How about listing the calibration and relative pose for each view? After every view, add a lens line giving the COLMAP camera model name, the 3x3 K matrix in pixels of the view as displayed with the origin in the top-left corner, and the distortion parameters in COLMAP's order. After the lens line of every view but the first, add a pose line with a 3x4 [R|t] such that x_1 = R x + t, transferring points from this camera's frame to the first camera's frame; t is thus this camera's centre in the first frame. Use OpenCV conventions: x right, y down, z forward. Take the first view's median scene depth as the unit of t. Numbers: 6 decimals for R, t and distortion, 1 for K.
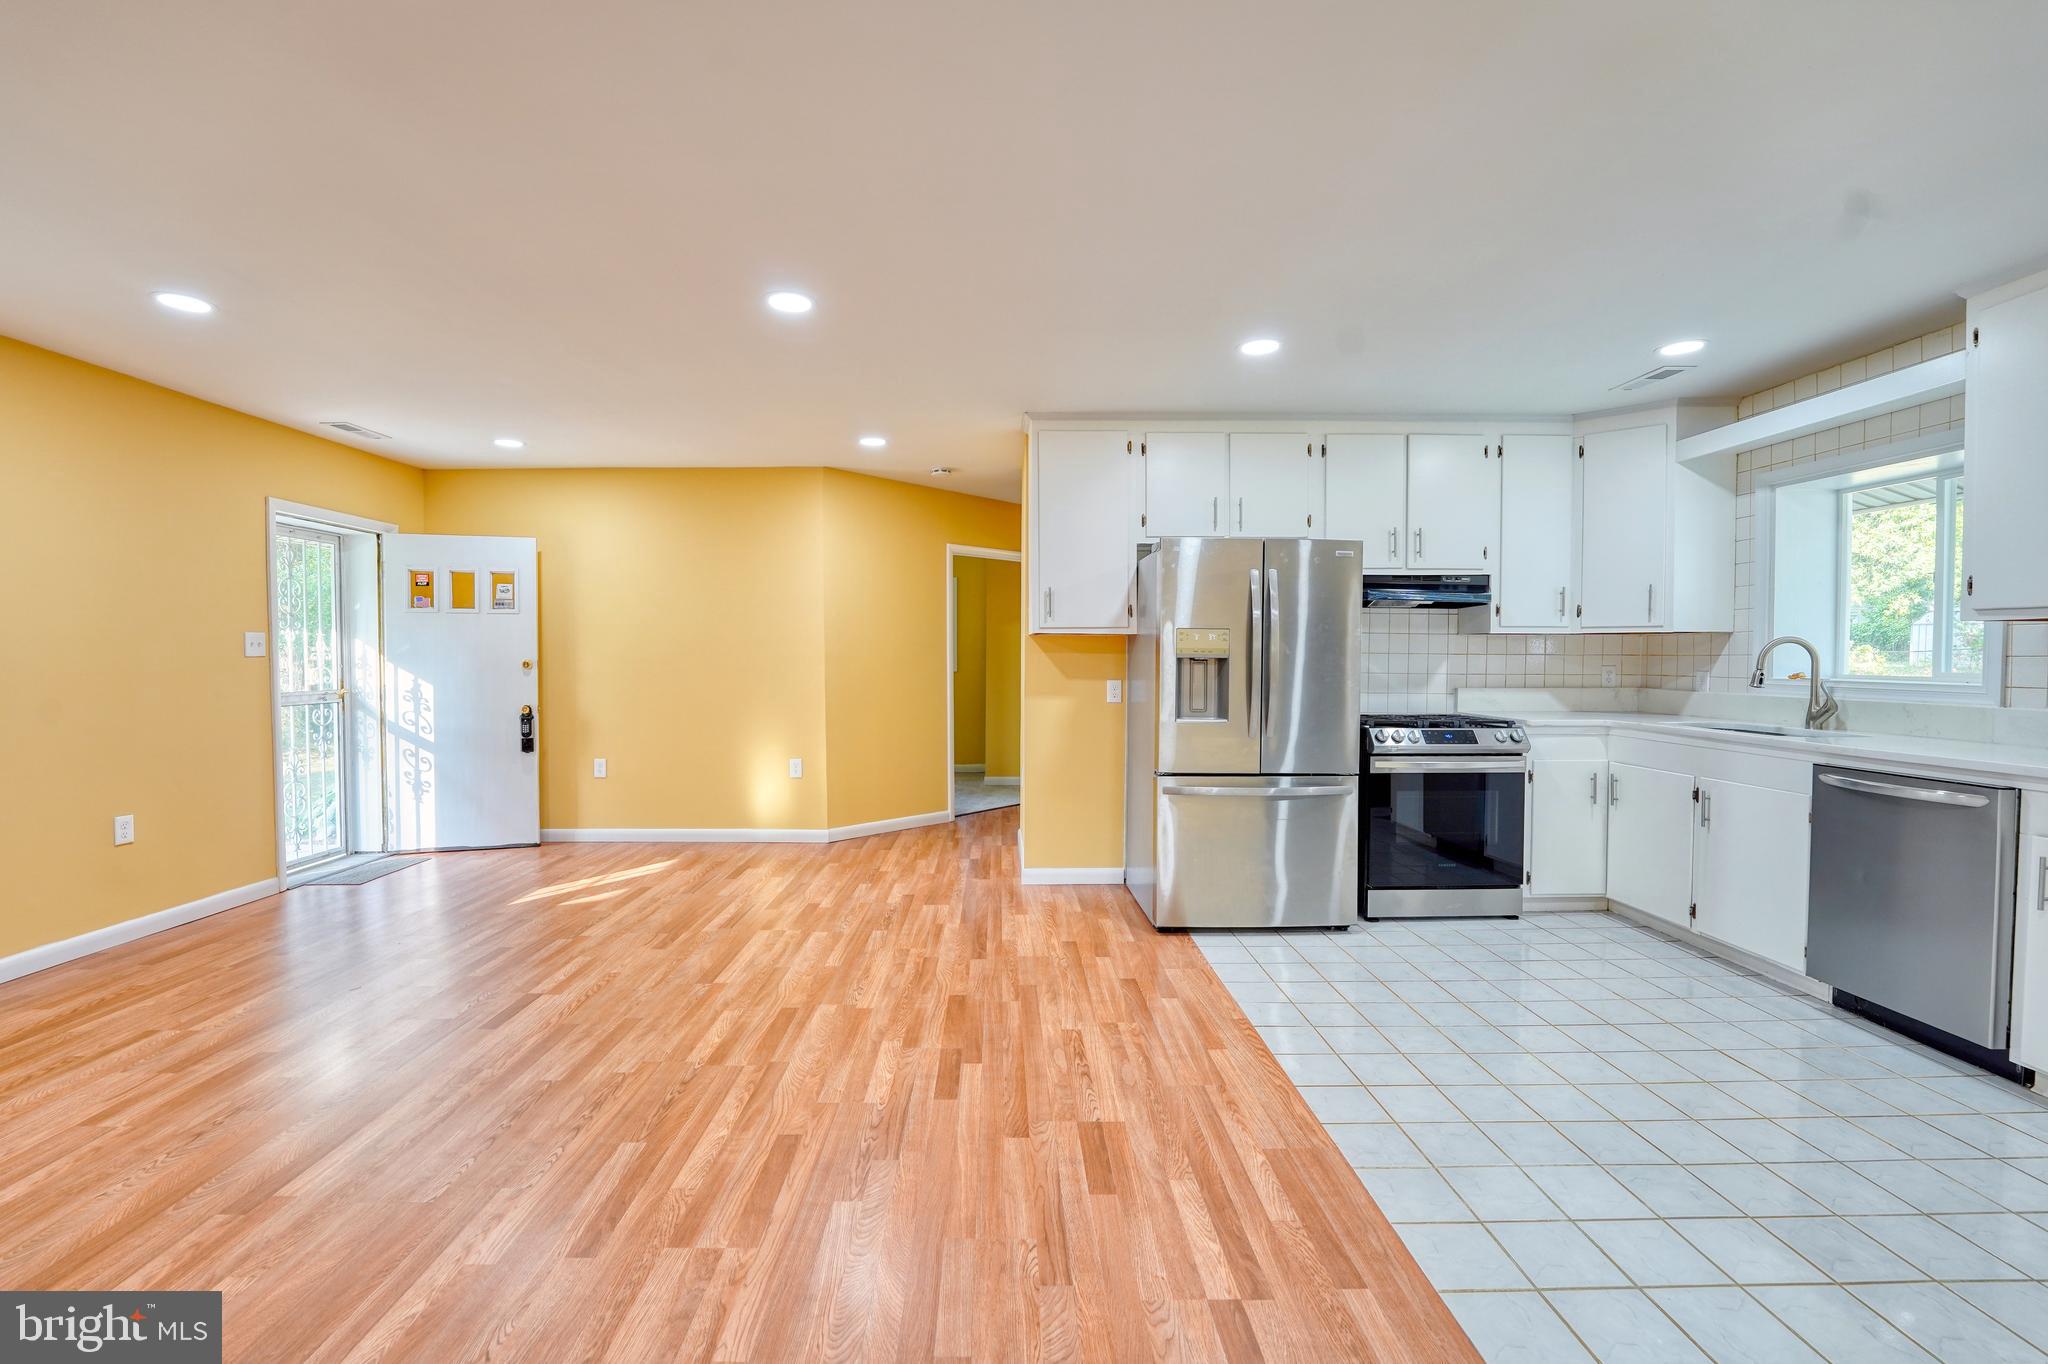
lens RADIAL K [[845.8, 0, 1014.2], [0, 845.8, 688.0], [0, 0, 1]] dist [-0.026075, 0.001965]
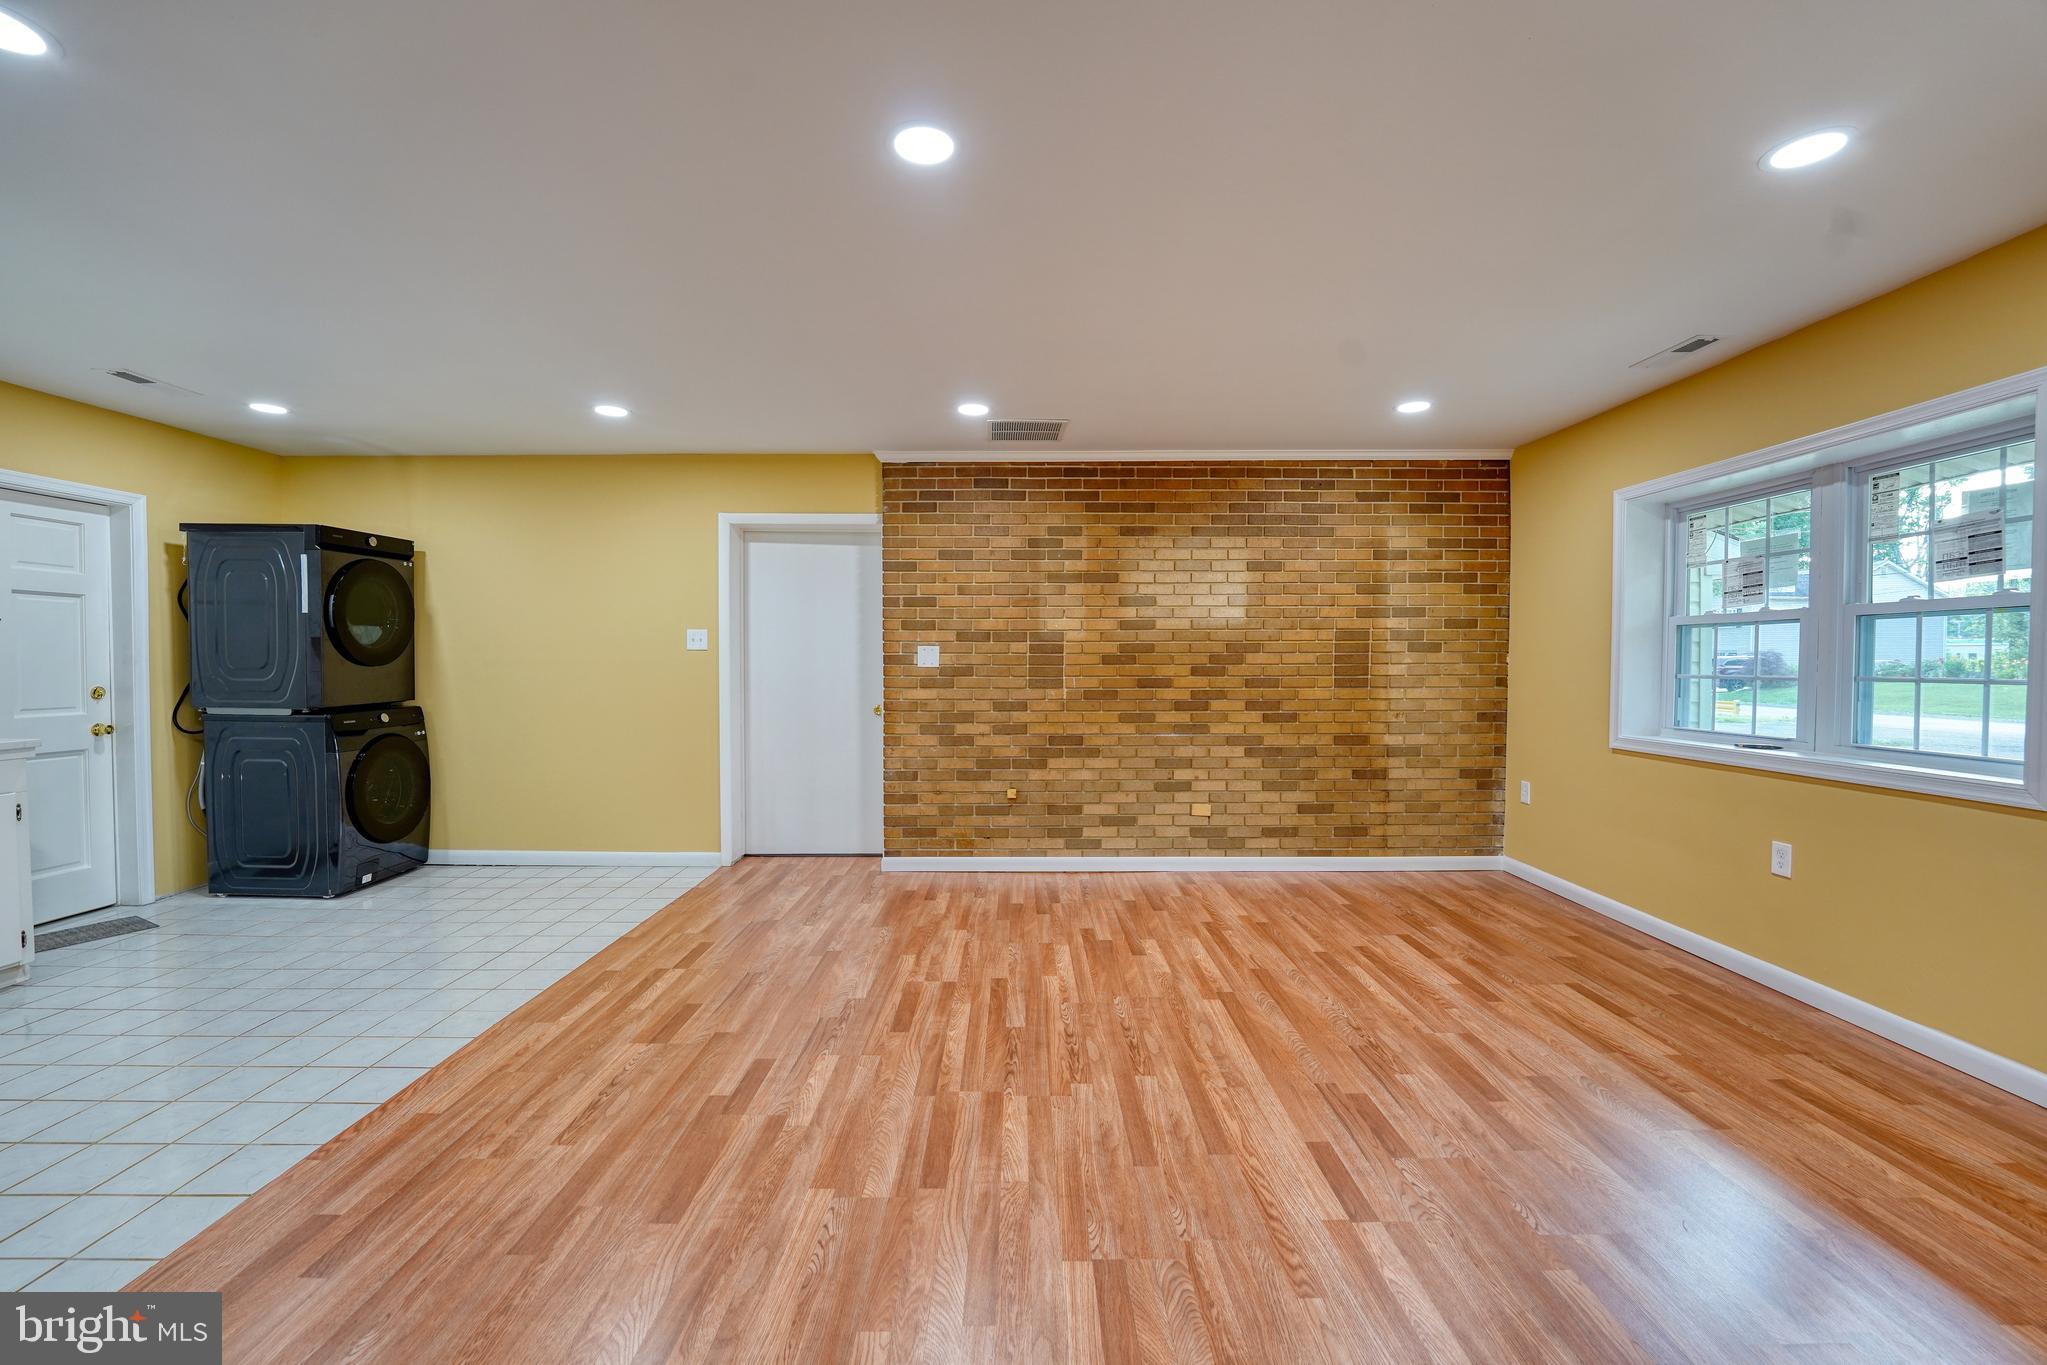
lens RADIAL K [[845.4, 0, 1021.5], [0, 845.4, 674.2], [0, 0, 1]] dist [-0.026075, 0.001965]
pose [[-0.999745, -0.000461, 0.022566, -0.271998], [0.000741, 0.998582, 0.053232, -0.047823], [-0.022559, 0.053235, -0.998327, 1.270177]]
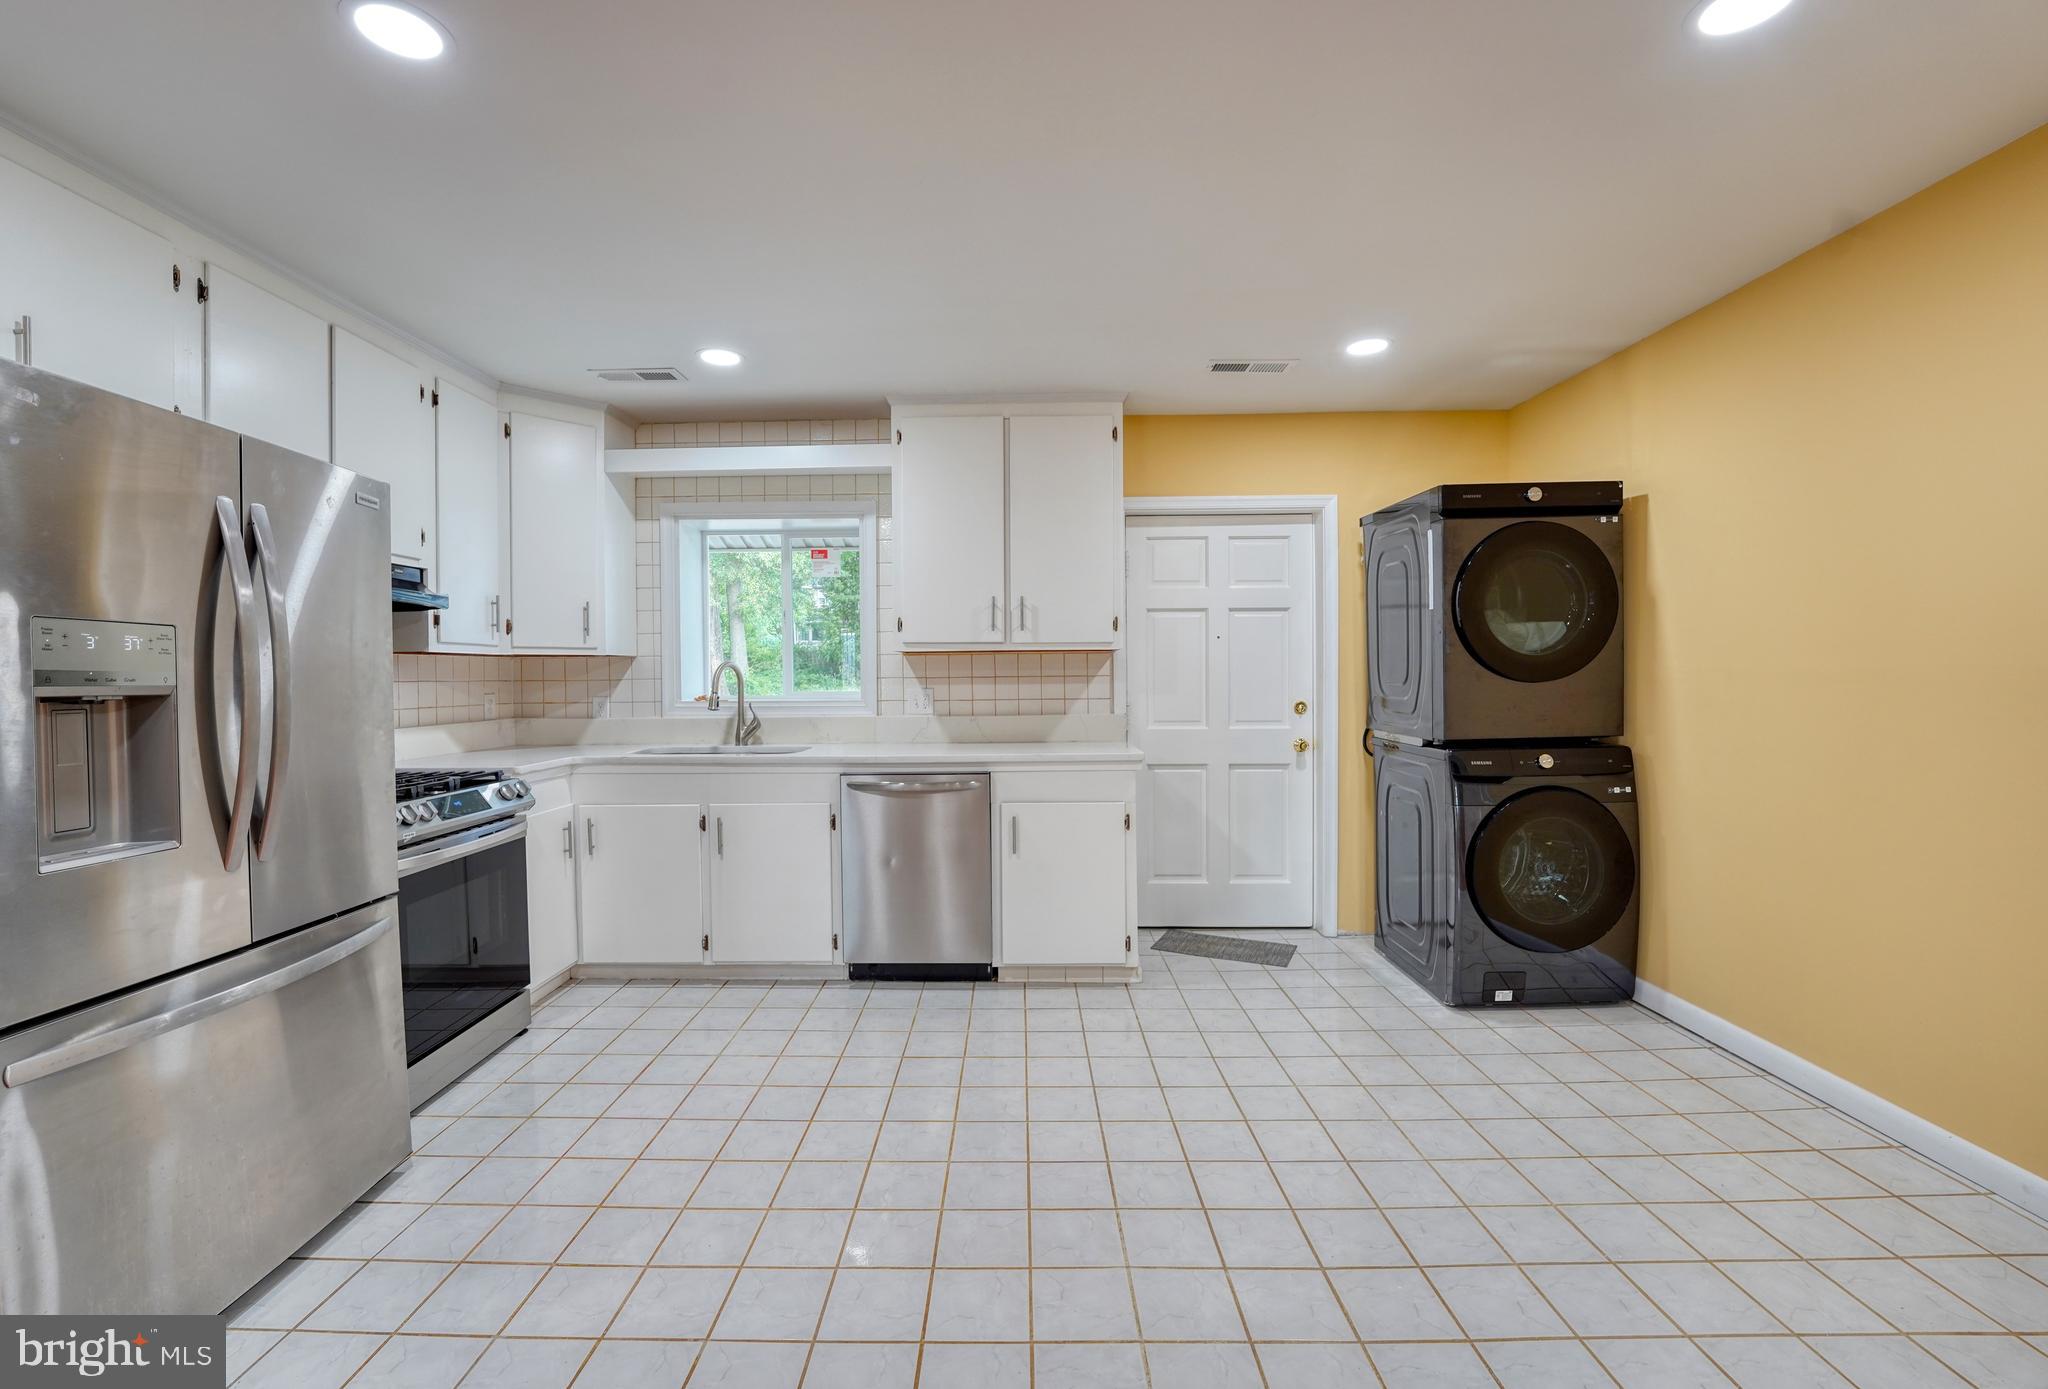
lens RADIAL K [[854.6, 0, 994.5], [0, 854.6, 689.8], [0, 0, 1]] dist [-0.025003, -0.000111]
pose [[0.043525, -0.018168, 0.998887, -0.141744], [0.046366, 0.998794, 0.016146, -0.025345], [-0.997976, 0.045612, 0.044315, 0.567338]]
